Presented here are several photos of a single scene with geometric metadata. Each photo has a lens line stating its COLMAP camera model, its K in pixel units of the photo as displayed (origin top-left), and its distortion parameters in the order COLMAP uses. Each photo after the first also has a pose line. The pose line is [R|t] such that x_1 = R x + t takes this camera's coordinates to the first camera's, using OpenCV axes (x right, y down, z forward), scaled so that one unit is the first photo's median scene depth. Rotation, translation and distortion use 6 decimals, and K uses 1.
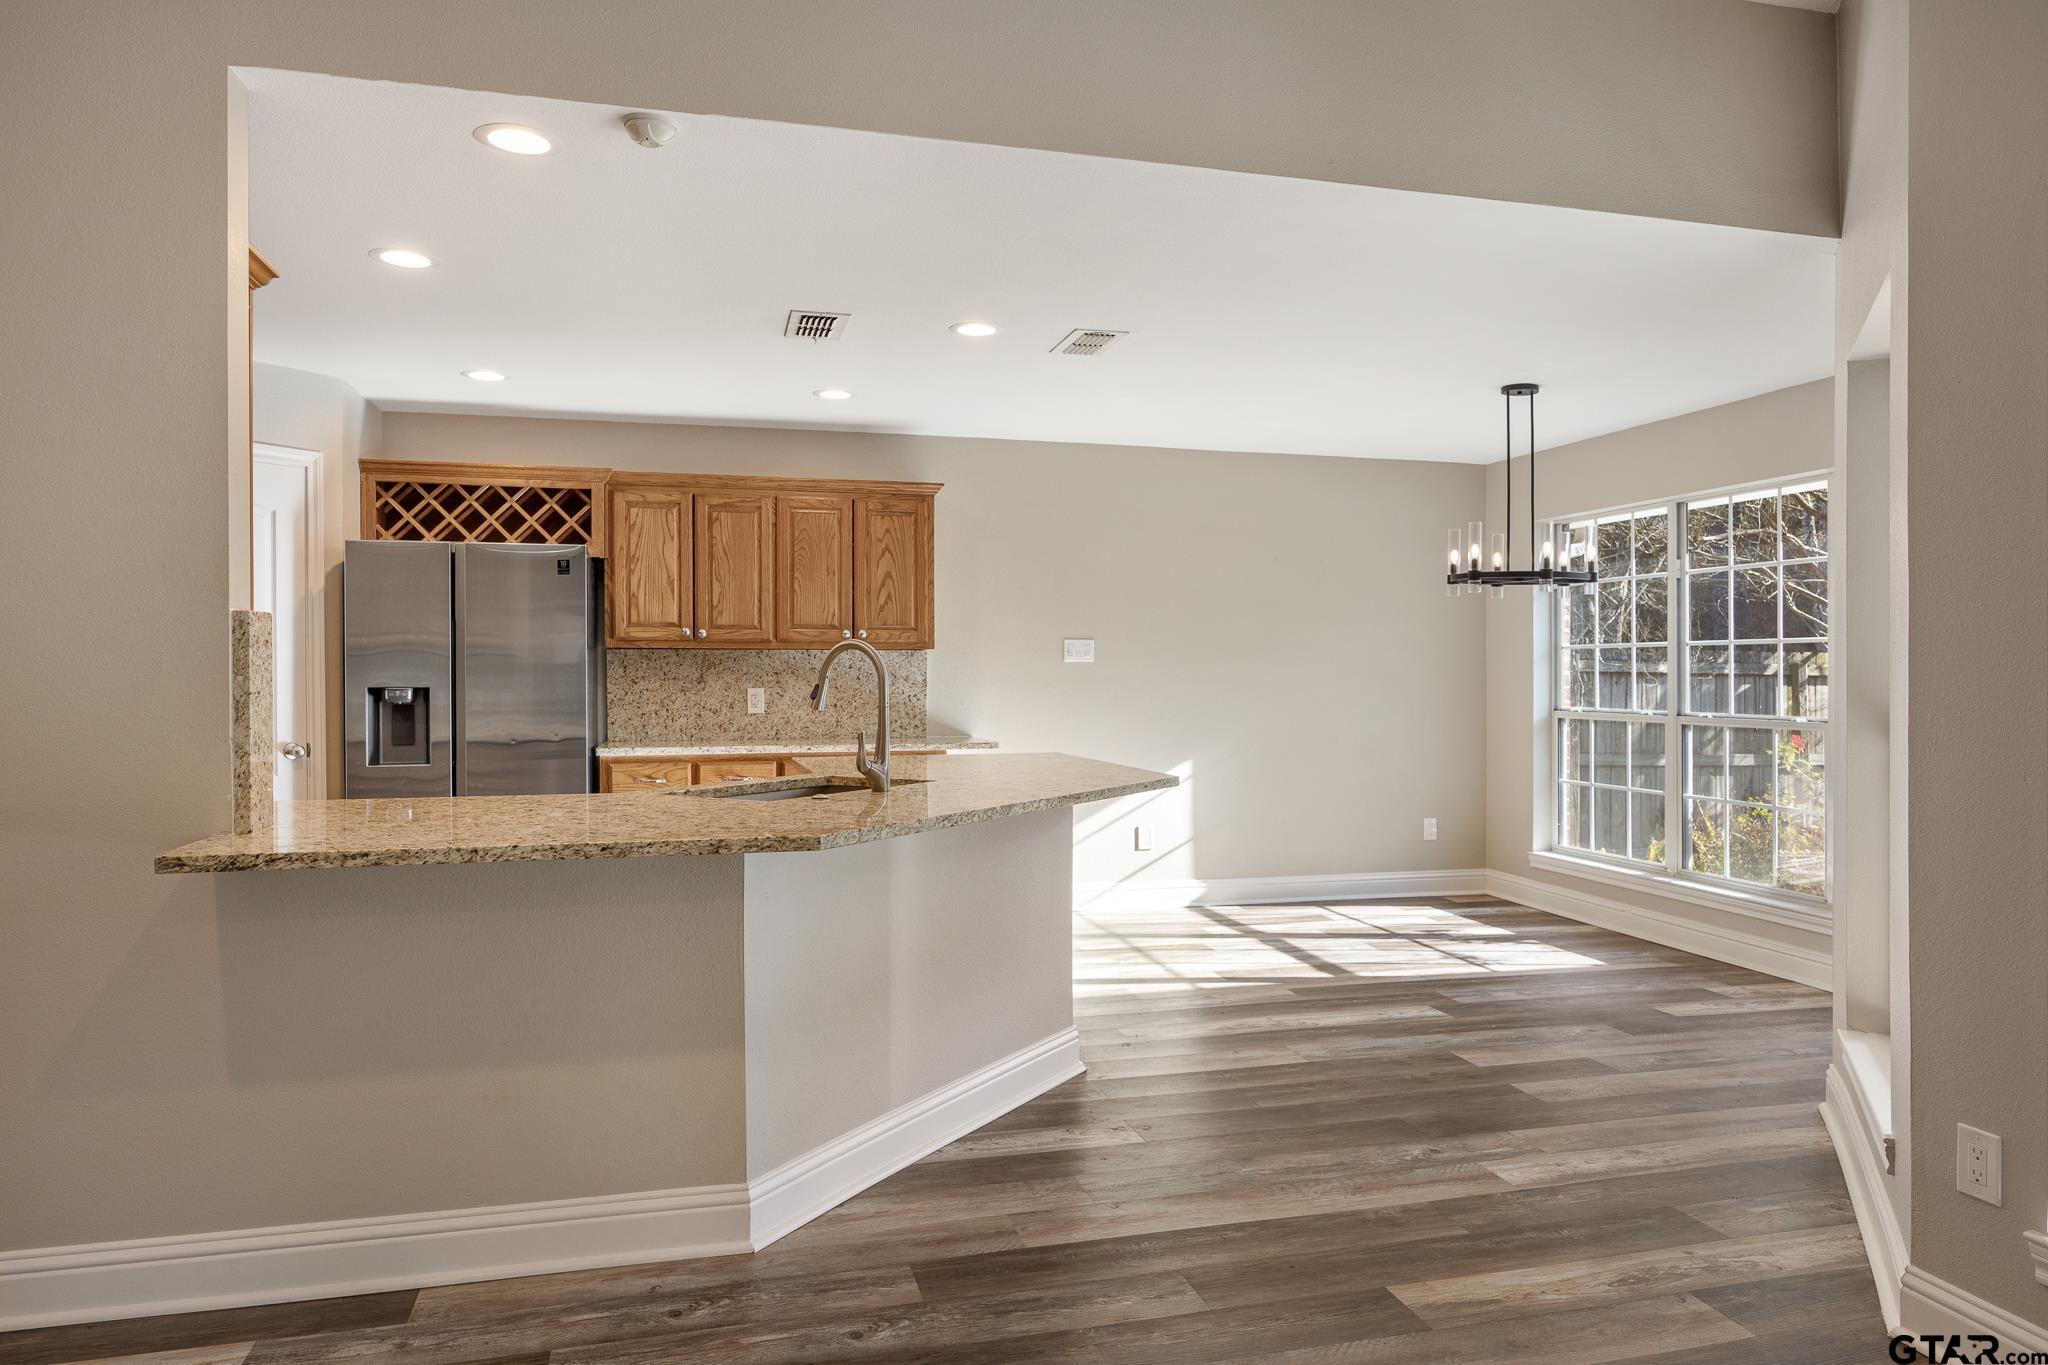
lens RADIAL K [[1308.6, 0, 1029.5], [0, 1308.6, 665.2], [0, 0, 1]] dist [-0.008644, 0.002945]
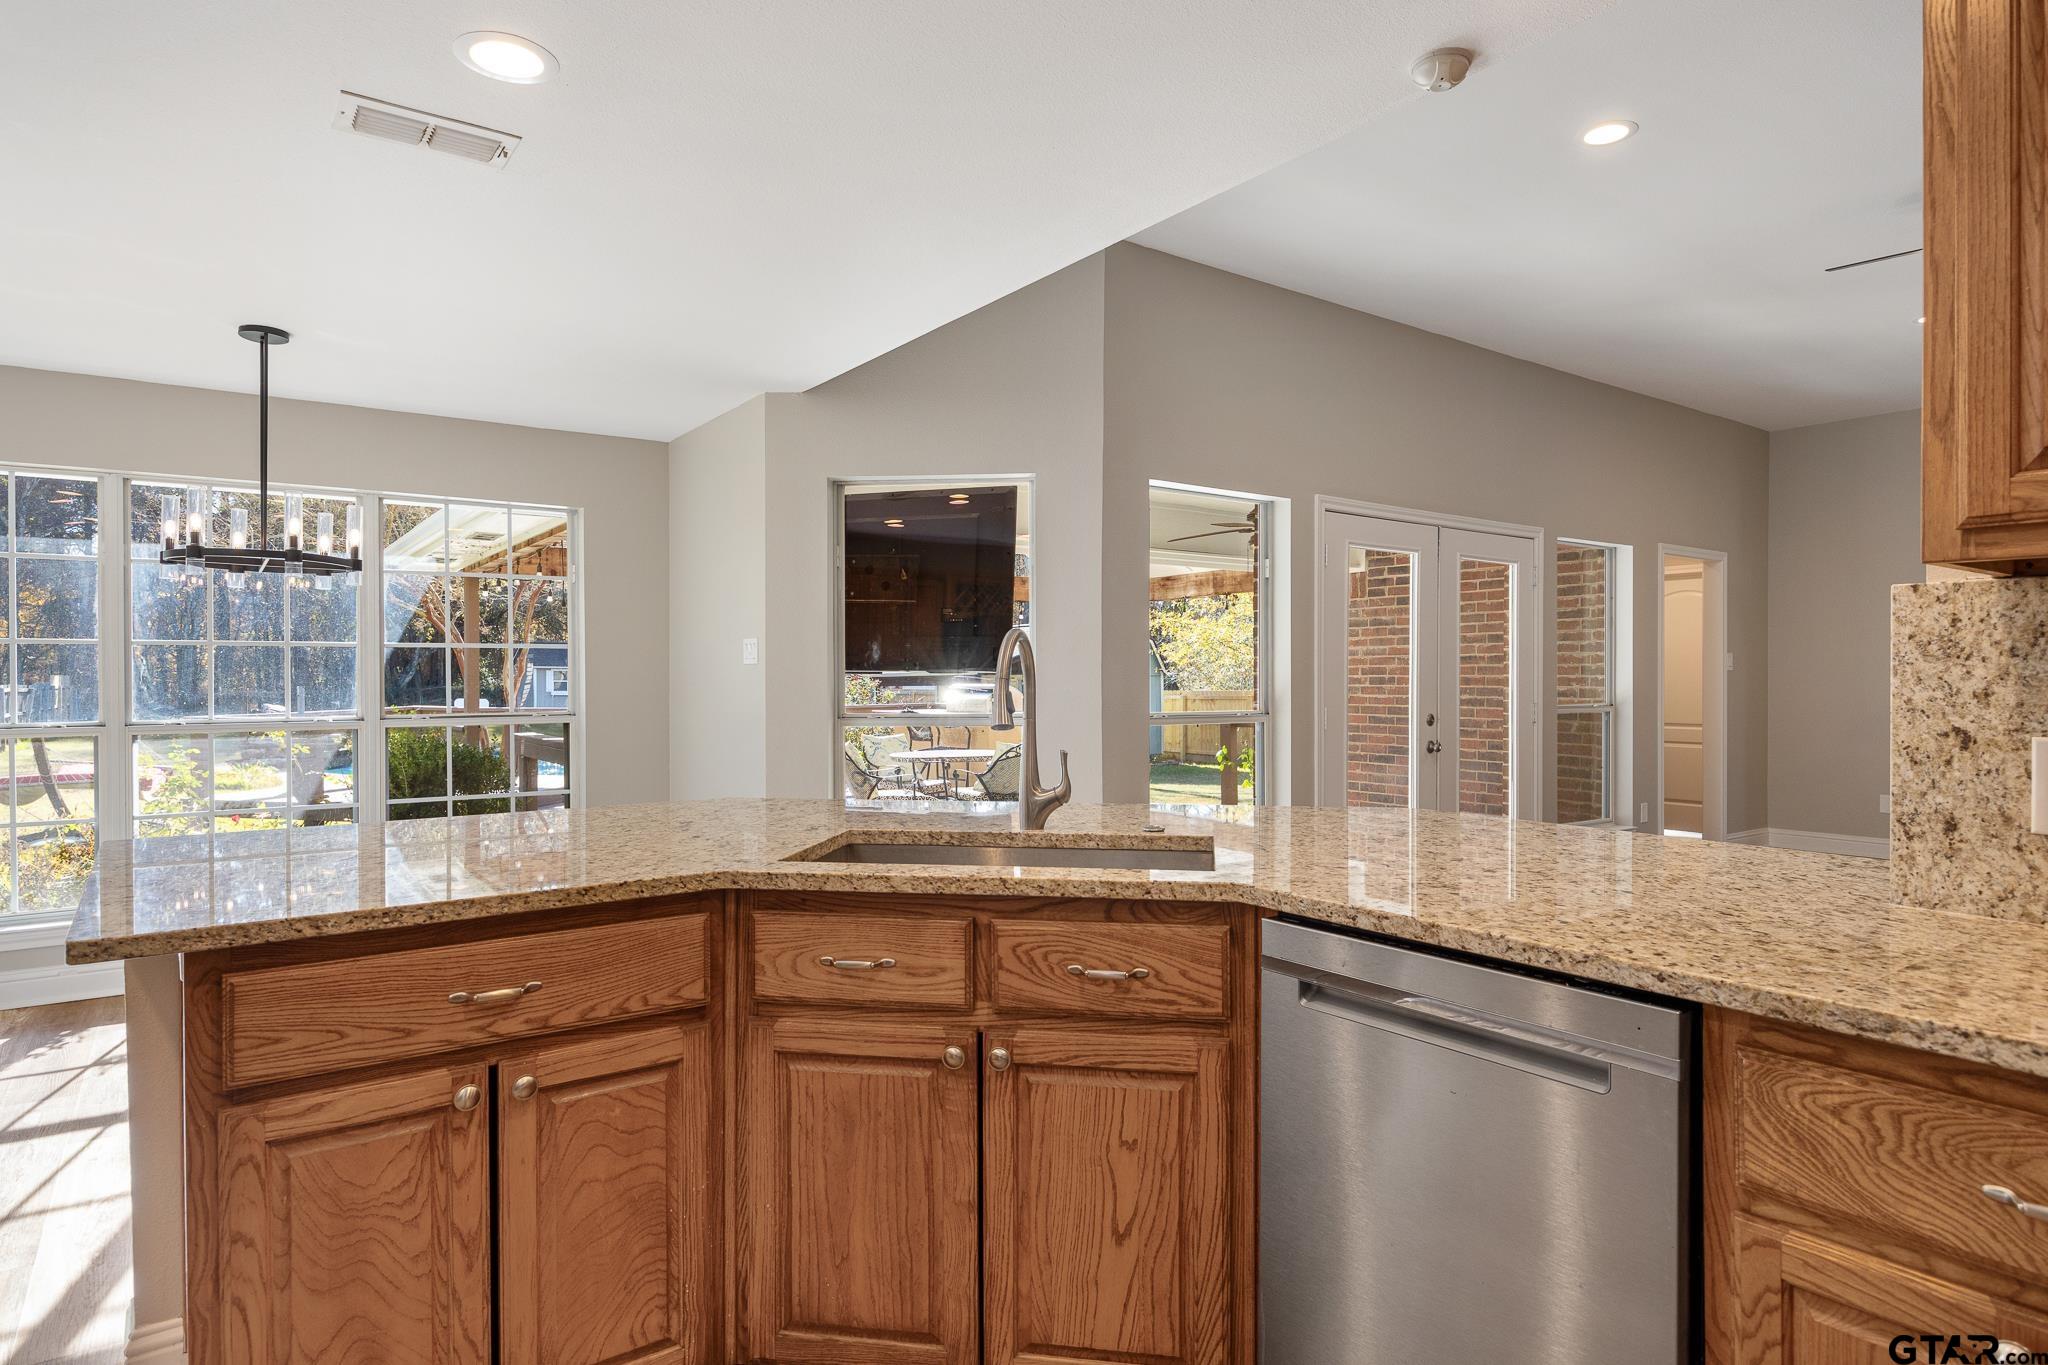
lens RADIAL K [[1149.4, 0, 1021.3], [0, 1149.4, 673.8], [0, 0, 1]] dist [0.006182, 0.001659]
pose [[-0.357778, 0.000466, 0.933807, -0.426426], [-0.002867, 0.999995, -0.001597, 0.004008], [-0.933802, -0.003249, -0.357775, 0.684977]]
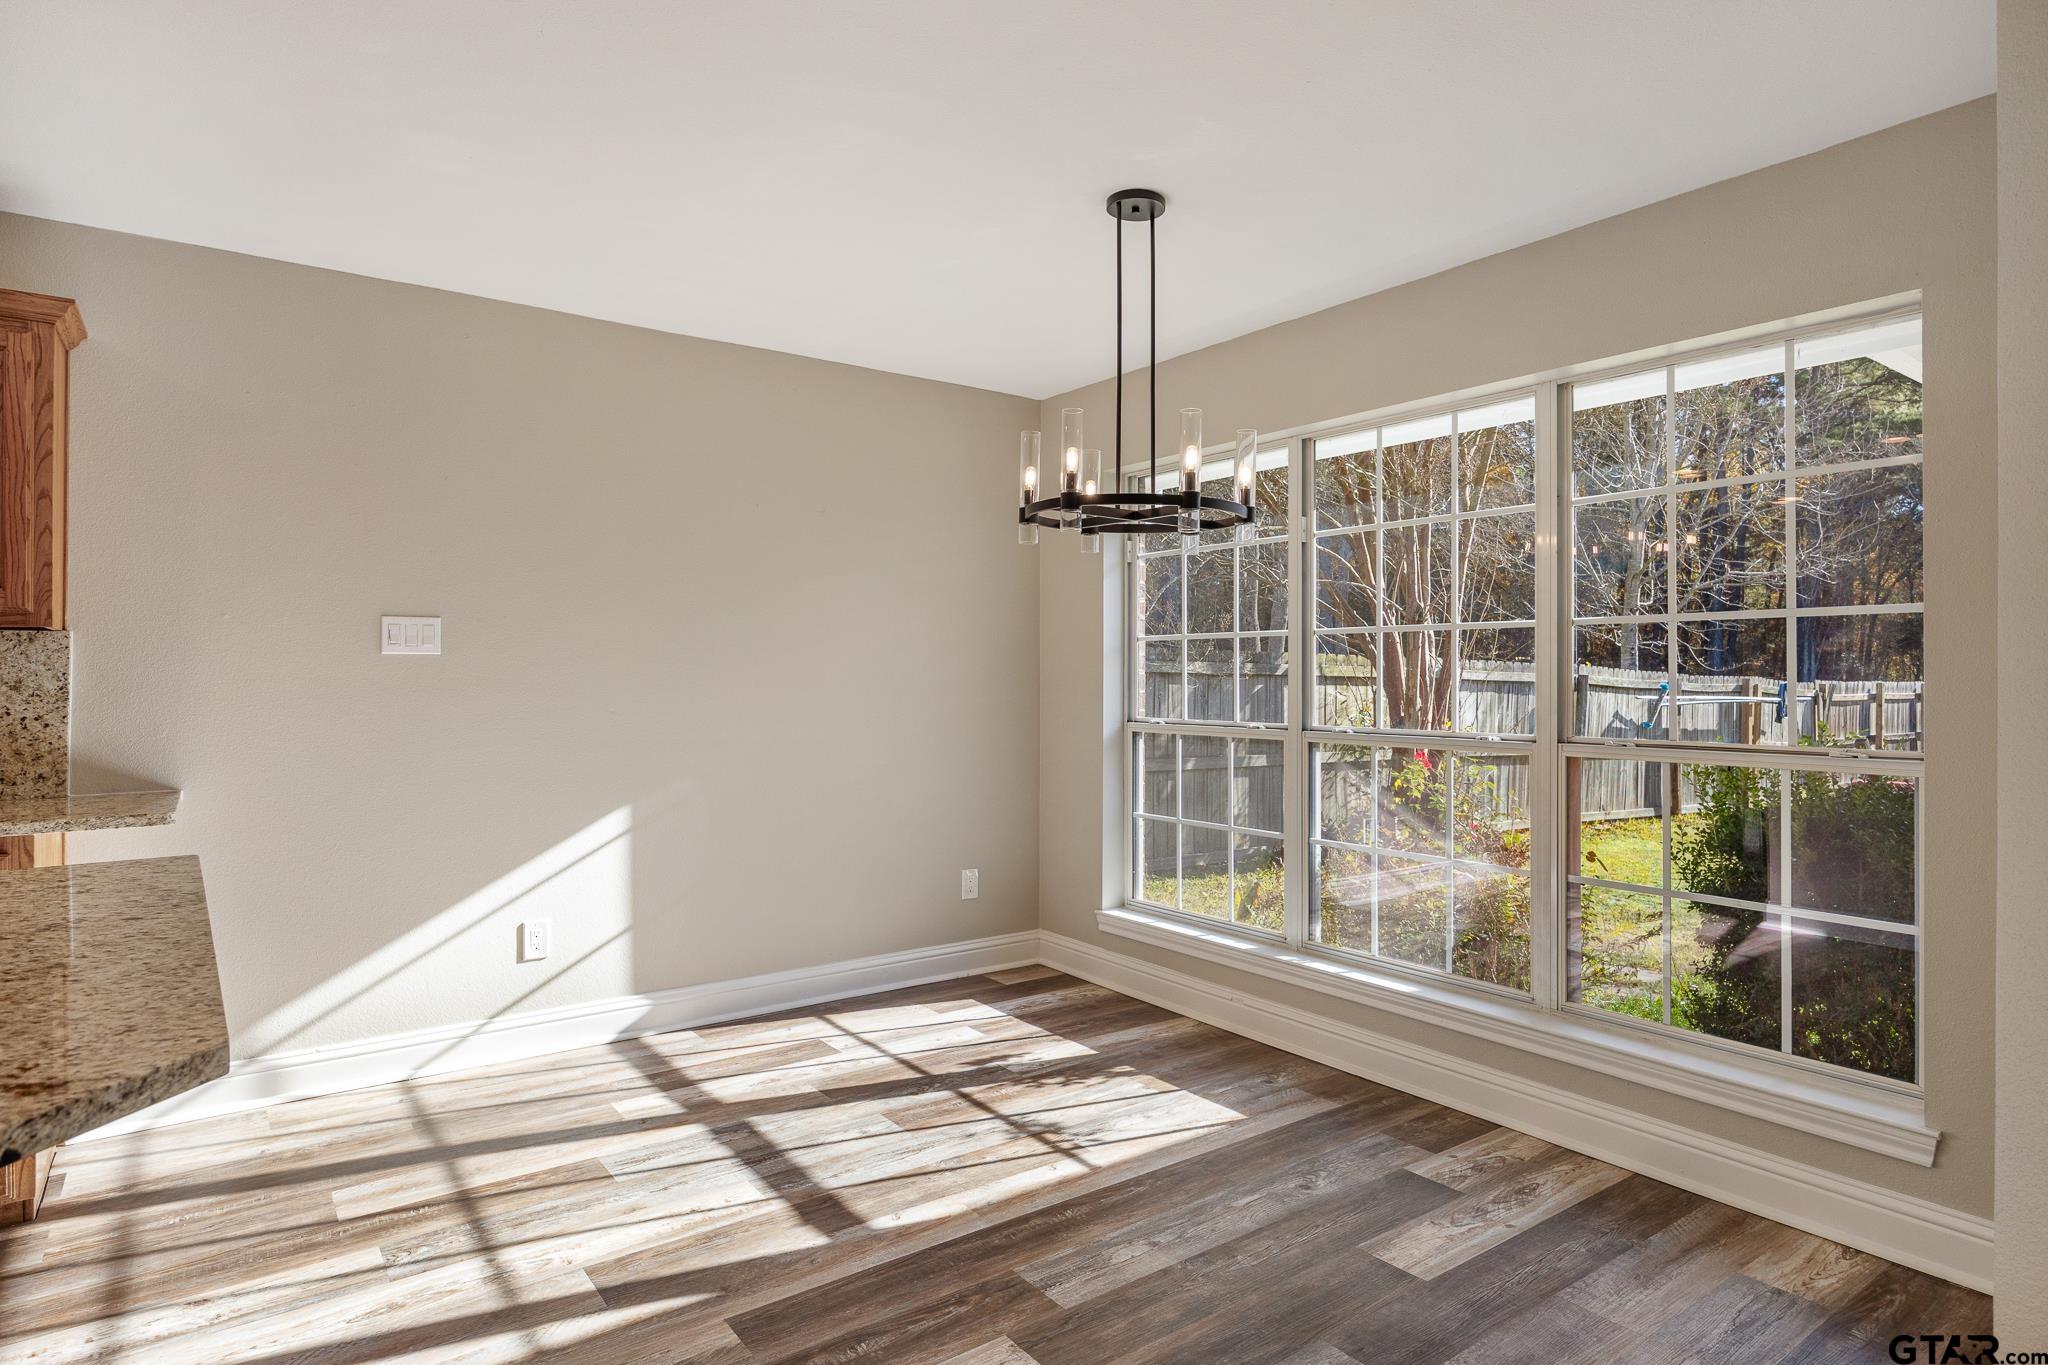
lens RADIAL K [[1149.4, 0, 1026.4], [0, 1149.4, 662.7], [0, 0, 1]] dist [0.006182, 0.001659]
pose [[0.929161, 0.001924, 0.369672, 0.113946], [0.000319, 0.999982, -0.006007, 0.004852], [-0.369676, 0.005699, 0.929143, 0.455775]]
